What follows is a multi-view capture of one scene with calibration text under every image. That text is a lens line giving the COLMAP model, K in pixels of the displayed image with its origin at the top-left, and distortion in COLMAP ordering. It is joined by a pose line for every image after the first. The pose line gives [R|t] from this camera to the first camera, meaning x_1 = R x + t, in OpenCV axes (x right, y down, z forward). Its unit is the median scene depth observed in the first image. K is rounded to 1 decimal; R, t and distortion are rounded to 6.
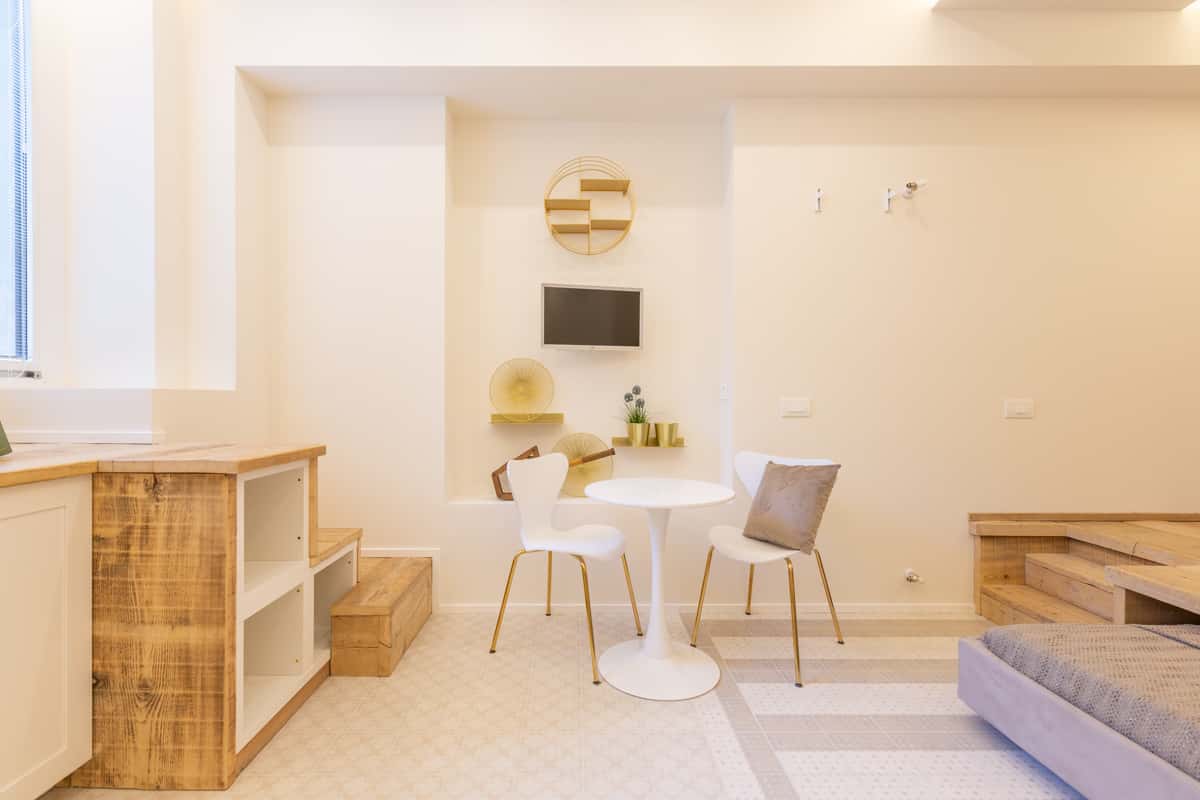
lens RADIAL K [[545.8, 0, 576.0], [0, 545.8, 395.1], [0, 0, 1]] dist [-0.001496, -0.000178]
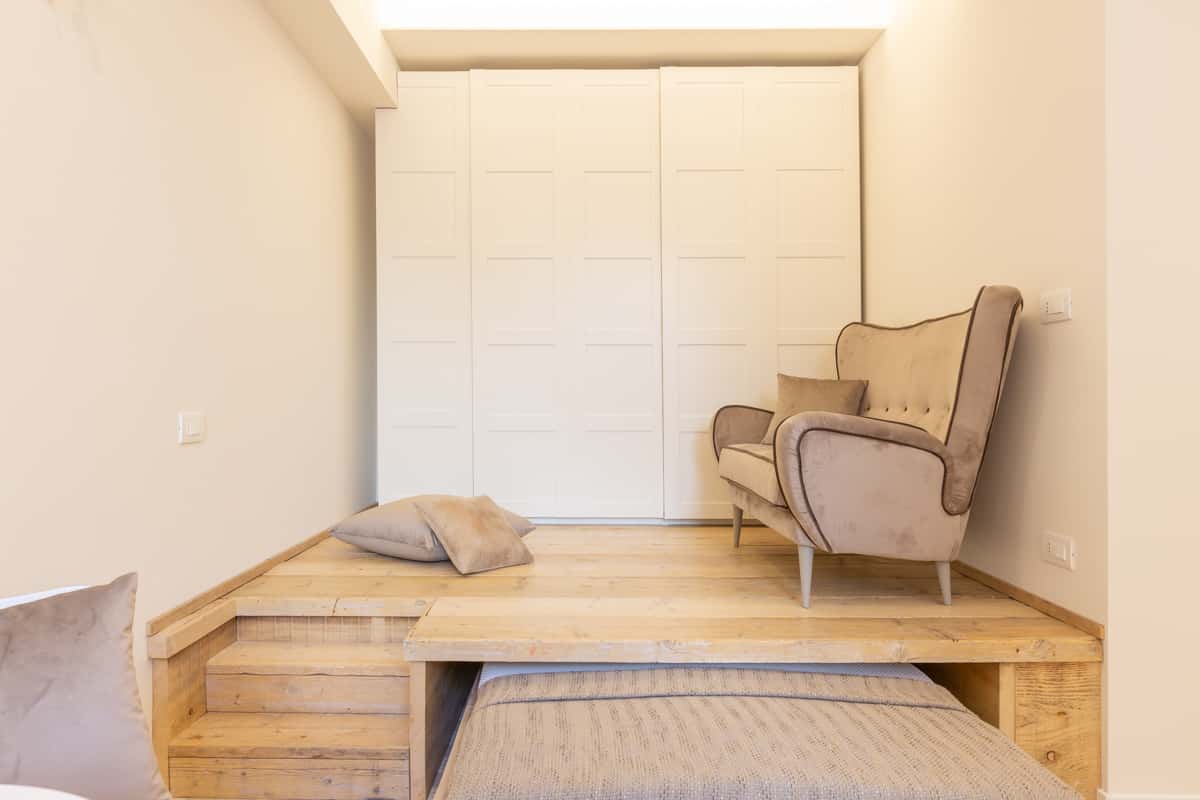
lens RADIAL K [[795.5, 0, 566.6], [0, 795.5, 423.7], [0, 0, 1]] dist [0.006052, 0.001235]
pose [[0.015486, -0.036427, 0.999216, -0.086642], [0.000739, 0.999336, 0.036420, -0.018049], [-0.999880, 0.000174, 0.015503, 0.734514]]
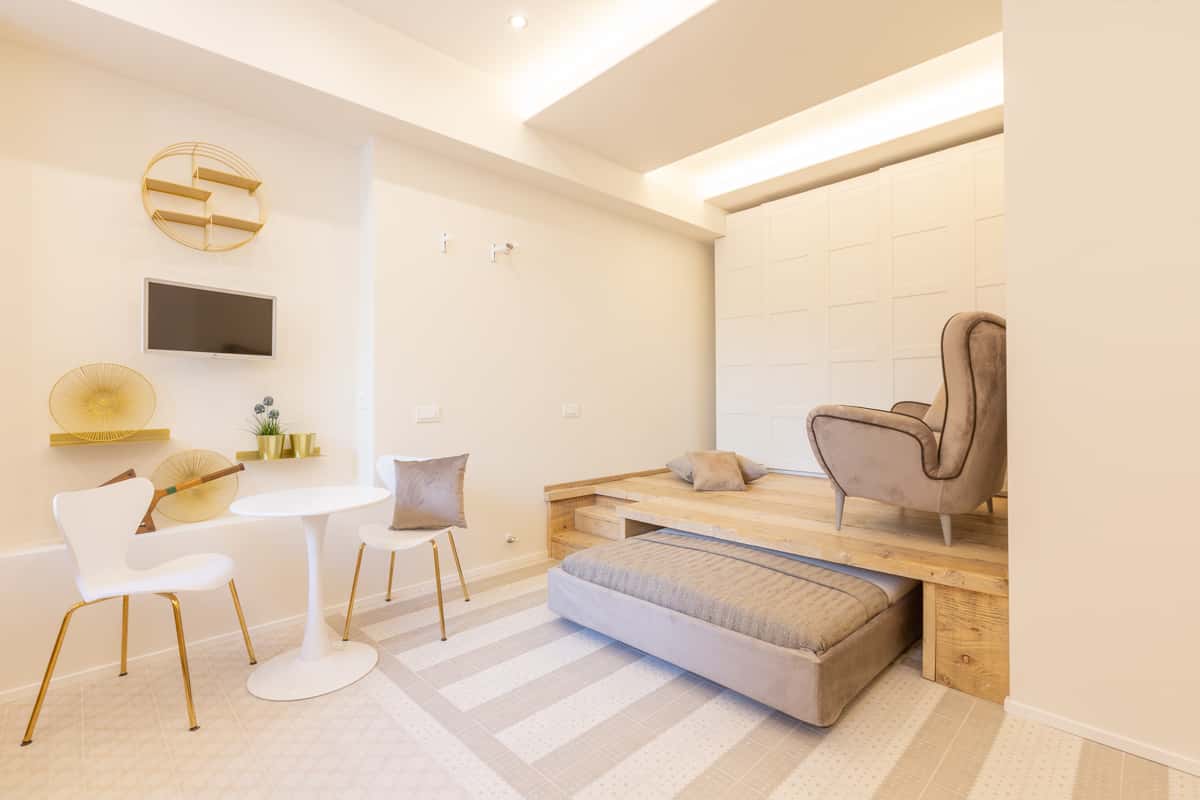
lens RADIAL K [[544.7, 0, 601.7], [0, 544.7, 395.0], [0, 0, 1]] dist [0.001020, -0.000037]
pose [[0.715832, -0.005400, 0.698251, -0.189078], [0.008048, 0.999967, -0.000517, -0.019515], [-0.698226, 0.005990, 0.715853, -0.133780]]
